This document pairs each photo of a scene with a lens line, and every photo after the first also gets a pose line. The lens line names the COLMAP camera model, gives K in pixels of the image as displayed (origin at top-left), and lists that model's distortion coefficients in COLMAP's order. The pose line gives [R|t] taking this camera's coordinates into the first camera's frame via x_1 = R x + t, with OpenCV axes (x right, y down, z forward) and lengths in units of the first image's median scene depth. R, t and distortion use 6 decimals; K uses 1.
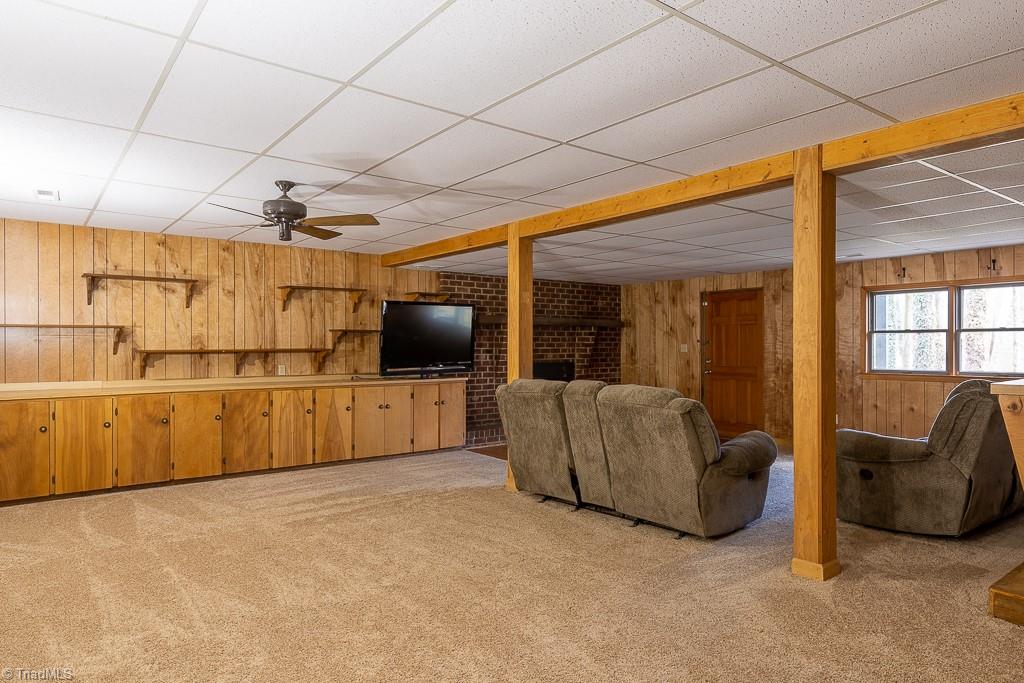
lens RADIAL K [[630.9, 0, 517.7], [0, 630.9, 341.8], [0, 0, 1]] dist [0.008624, 0.001690]
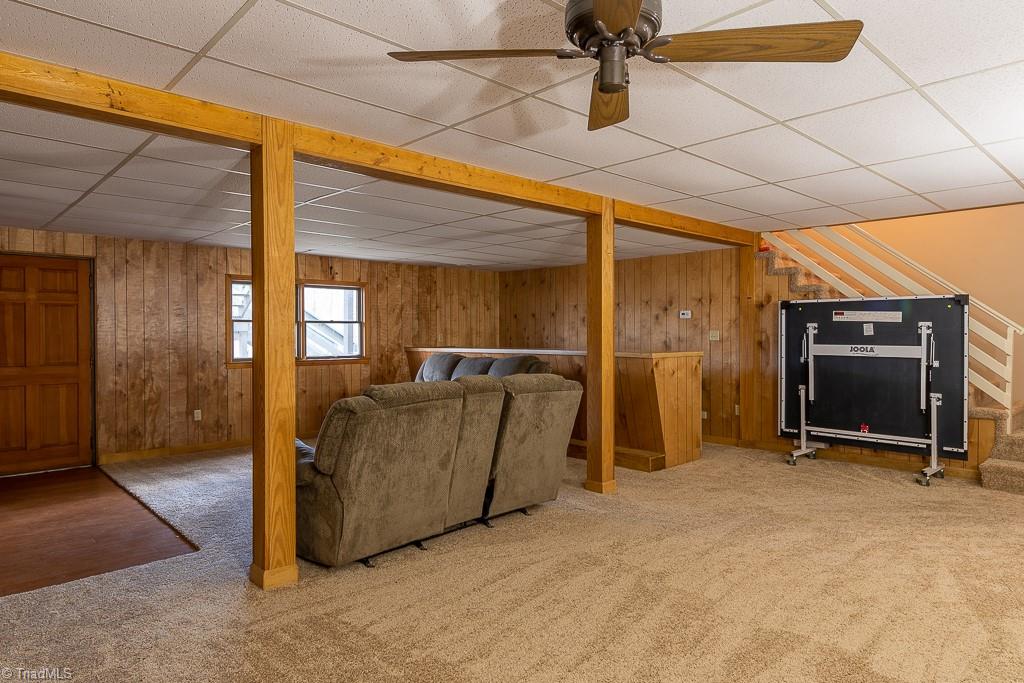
lens RADIAL K [[630.9, 0, 516.7], [0, 630.9, 342.1], [0, 0, 1]] dist [0.008624, 0.001690]
pose [[-0.103095, -0.012256, 0.994596, -0.458627], [-0.005731, 0.999915, 0.011727, 0.003256], [-0.994655, -0.004491, -0.103156, 0.644340]]
